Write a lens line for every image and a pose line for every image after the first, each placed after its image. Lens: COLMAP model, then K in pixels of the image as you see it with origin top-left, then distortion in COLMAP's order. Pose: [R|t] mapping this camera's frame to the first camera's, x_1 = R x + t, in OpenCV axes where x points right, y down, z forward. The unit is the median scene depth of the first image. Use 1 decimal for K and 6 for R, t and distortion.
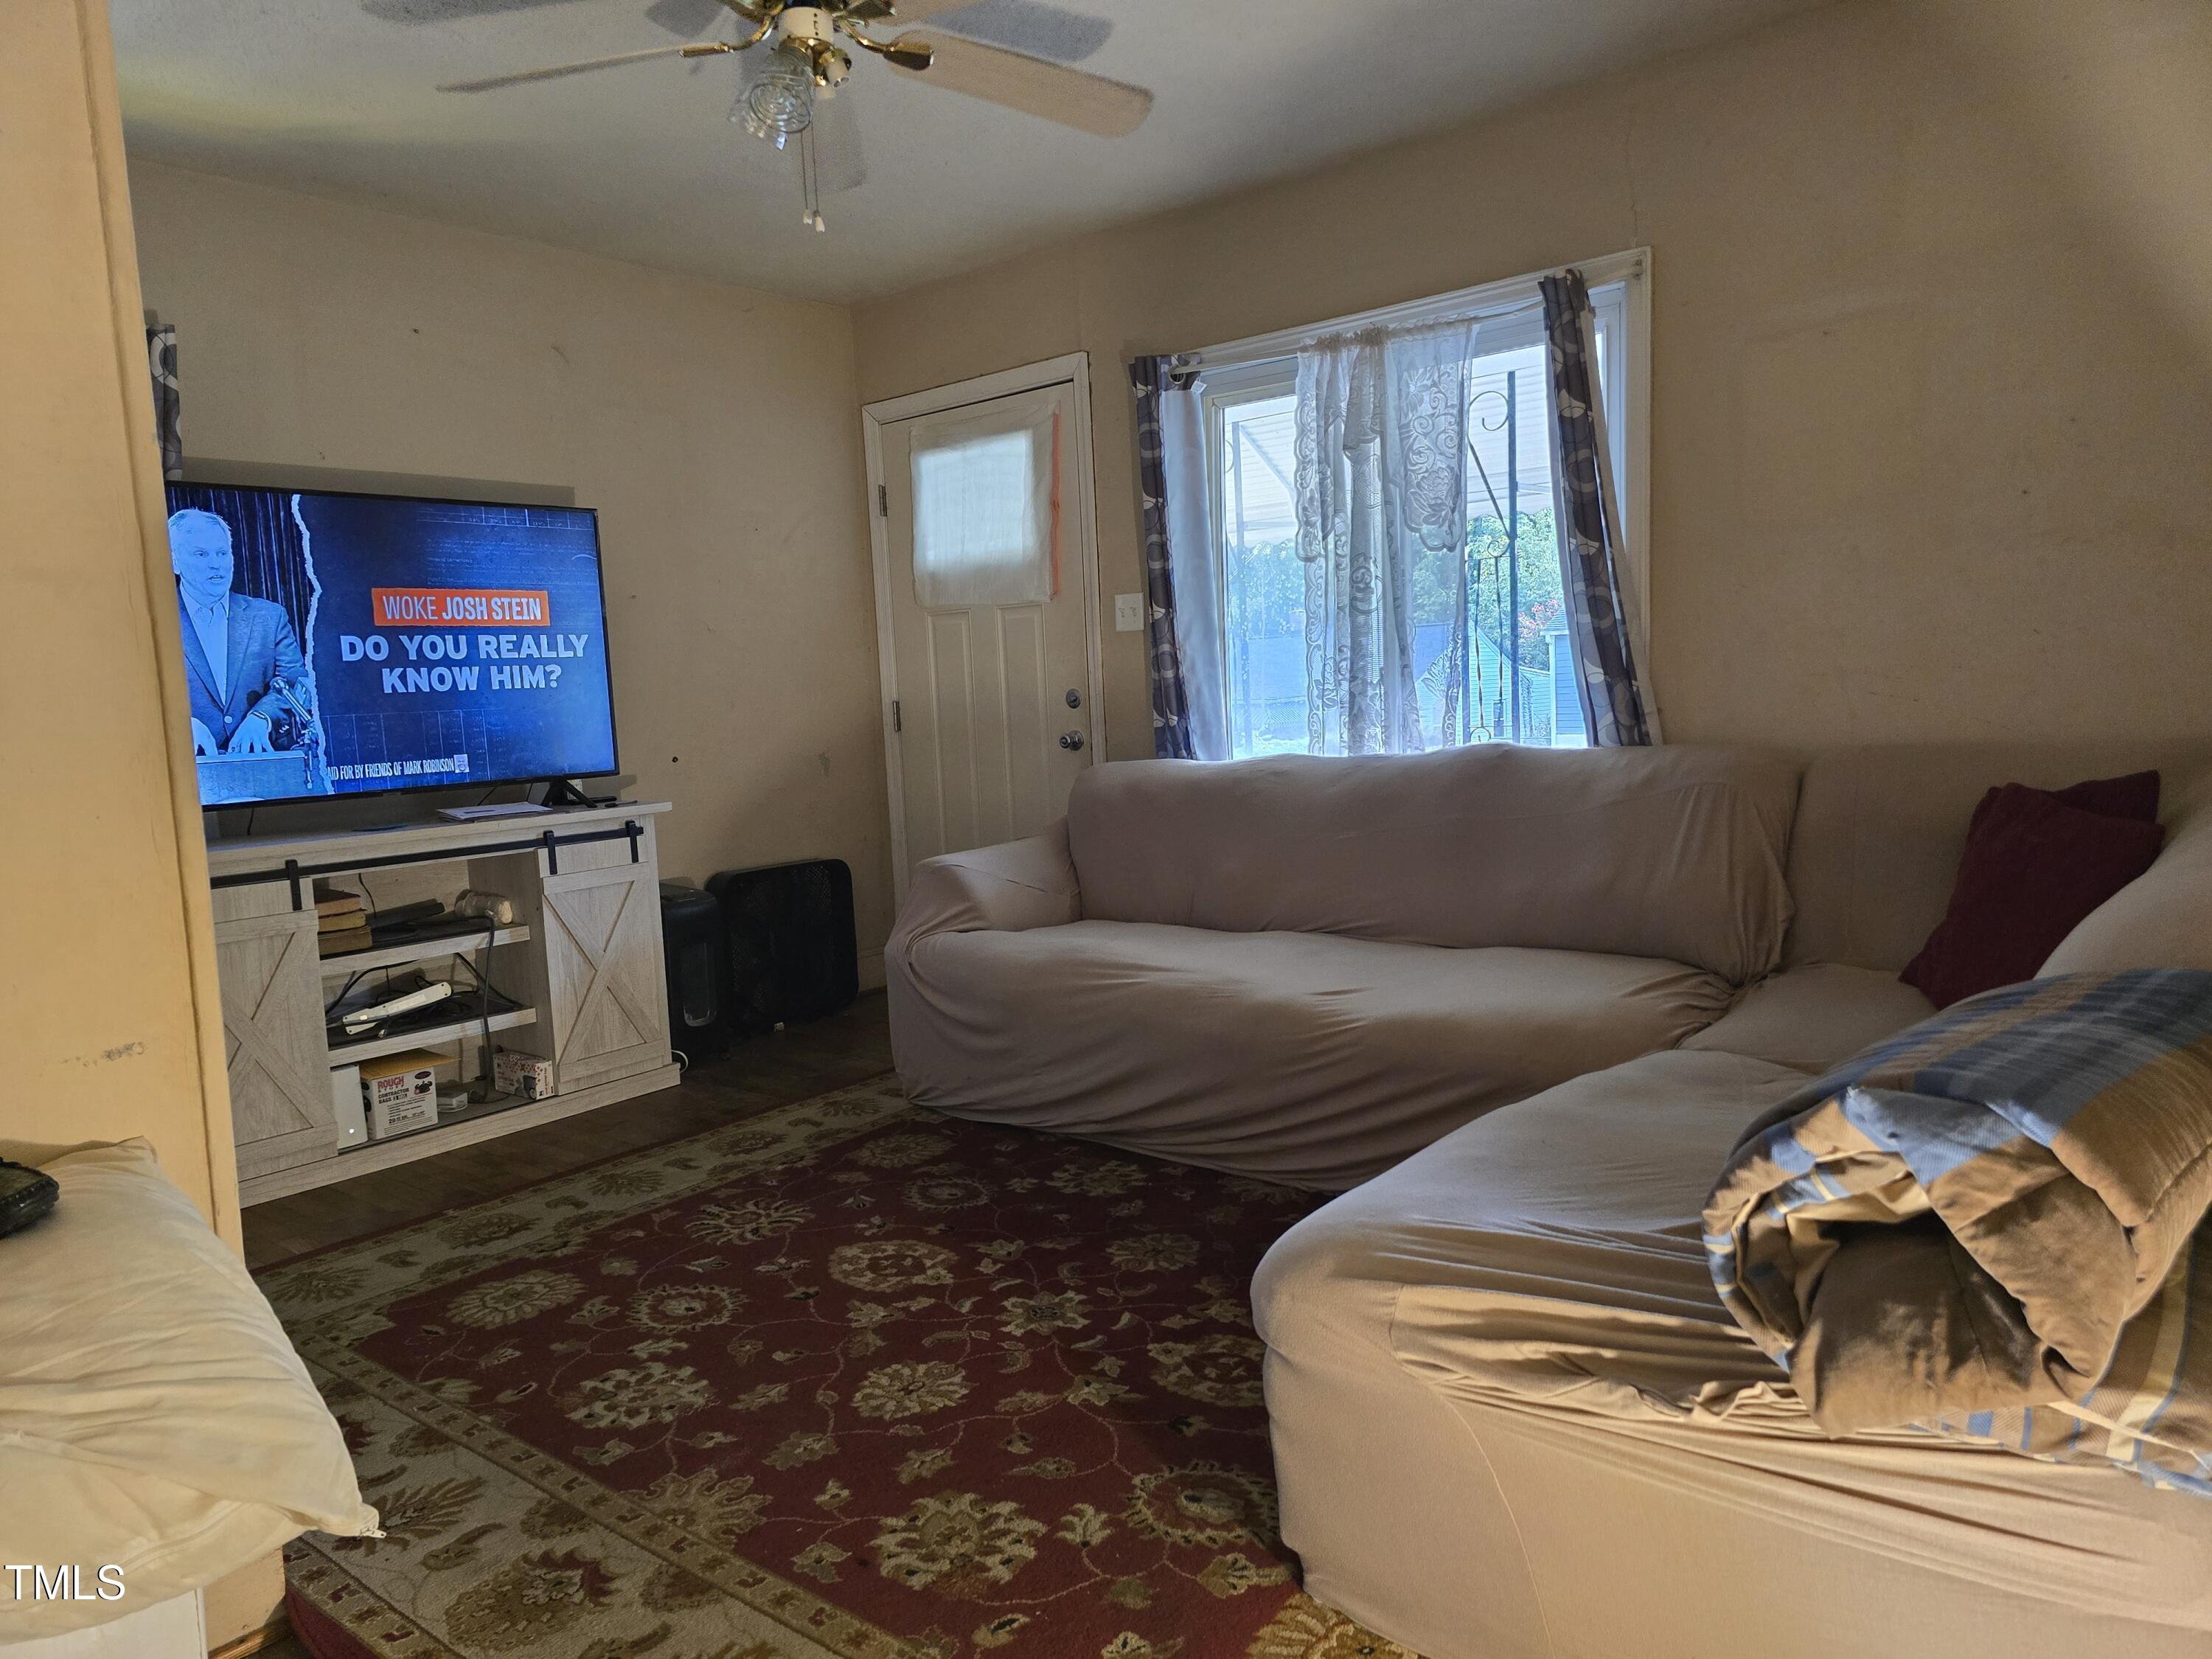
lens RADIAL K [[1469.5, 0, 1106.0], [0, 1469.5, 829.5], [0, 0, 1]] dist [0.092658, -0.100676]
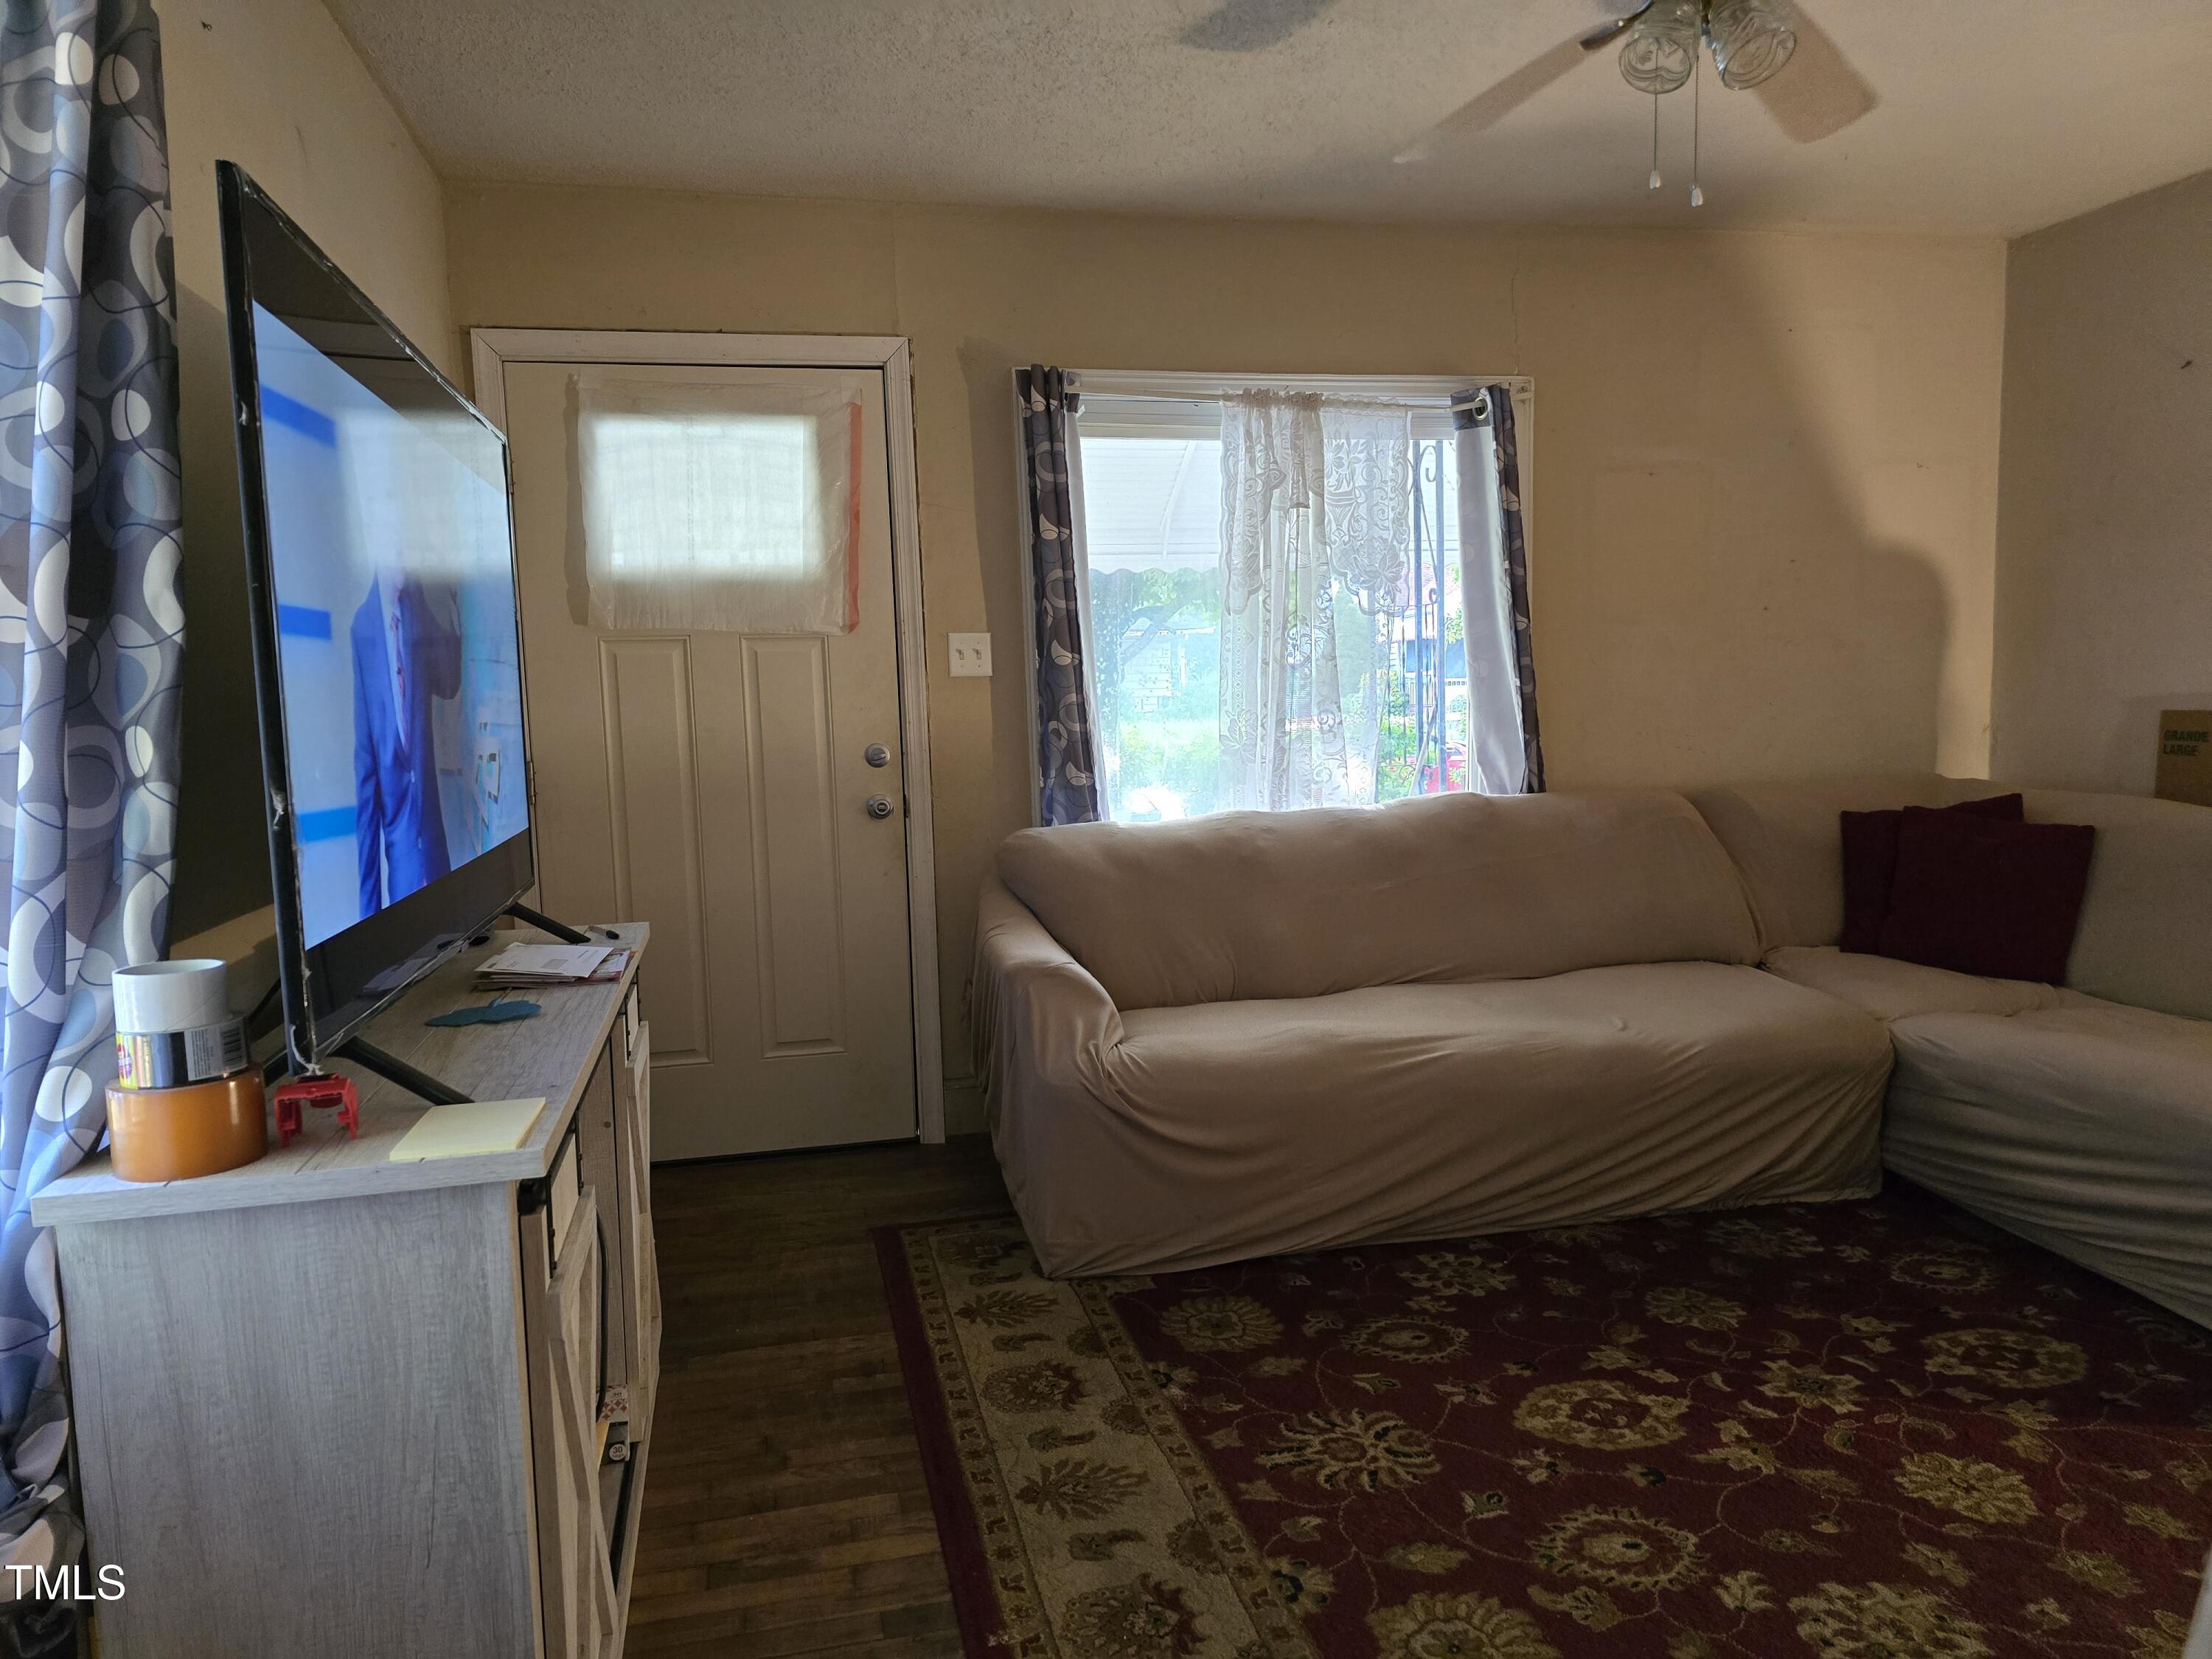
lens RADIAL K [[1455.3, 0, 1111.7], [0, 1455.3, 843.9], [0, 0, 1]] dist [0.060993, -0.050644]
pose [[0.617010, -0.050387, 0.785341, -0.780962], [0.077085, 0.997019, 0.003406, -0.045873], [-0.783171, 0.058436, 0.619055, 0.549628]]
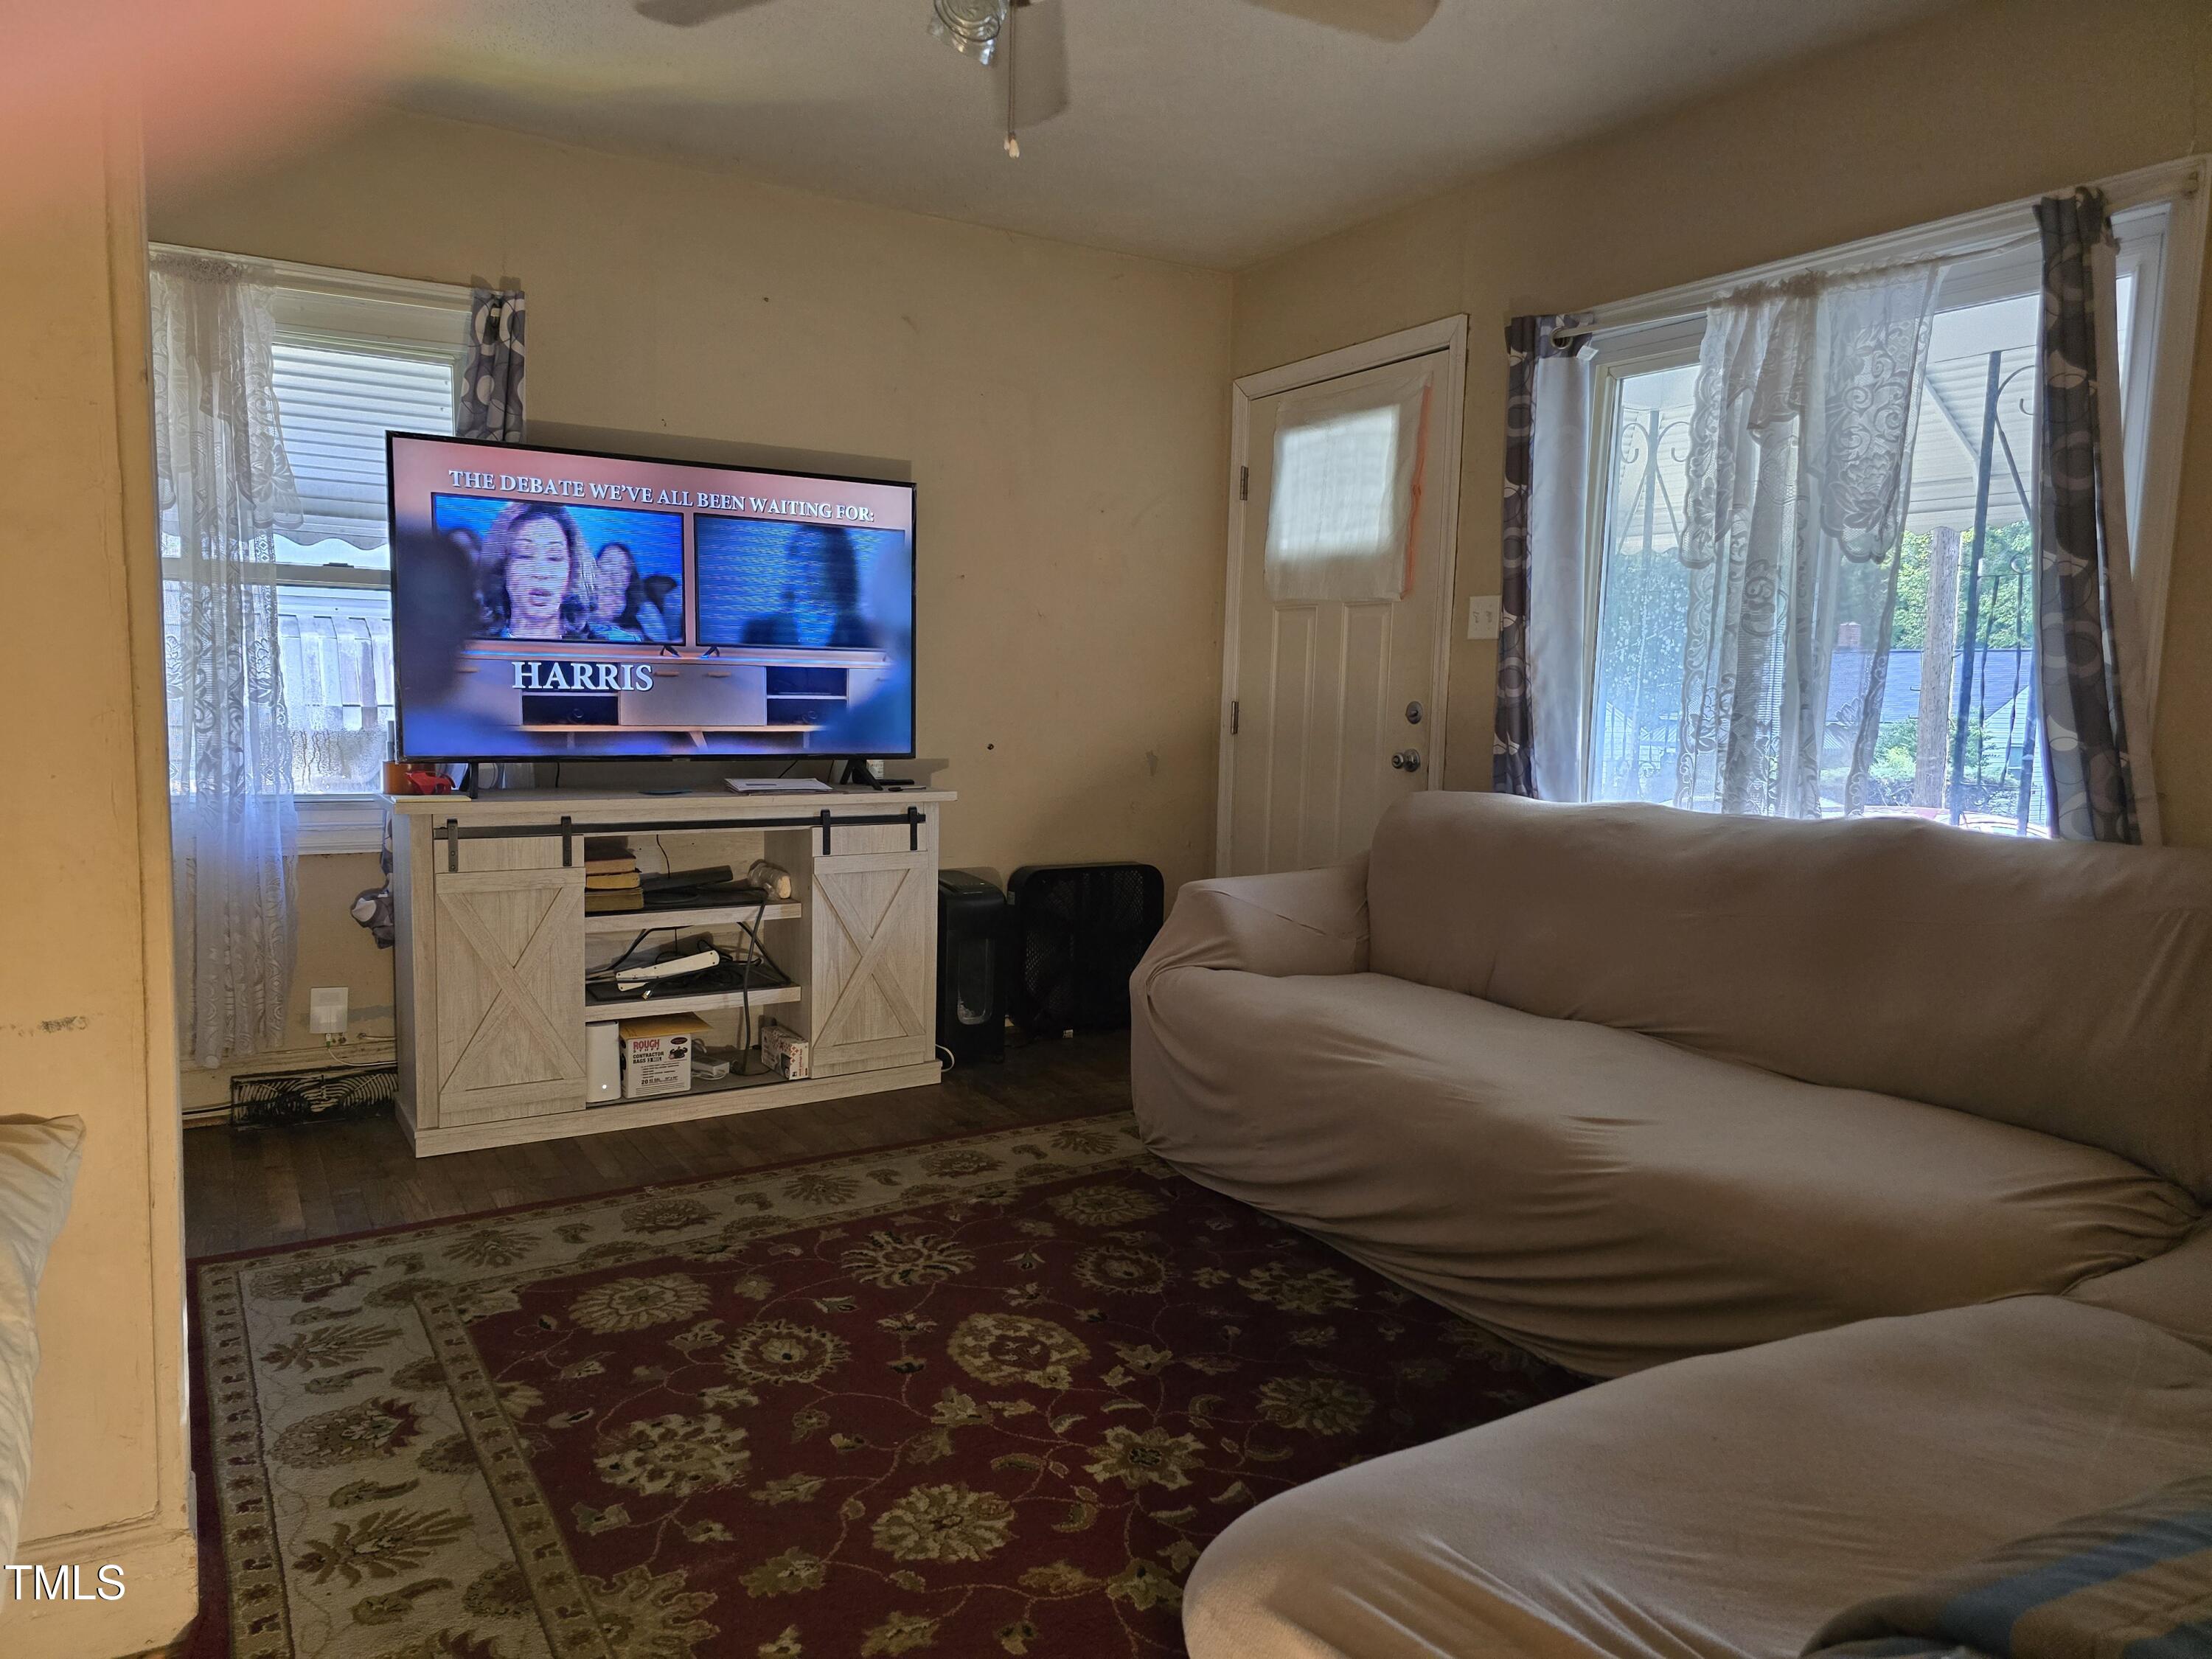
lens RADIAL K [[1477.1, 0, 1111.4], [0, 1477.1, 836.2], [0, 0, 1]] dist [0.064051, -0.052540]
pose [[0.944153, 0.102851, -0.313044, 0.123226], [-0.099596, 0.994677, 0.026417, -0.029587], [0.314095, 0.006236, 0.949371, 0.147827]]
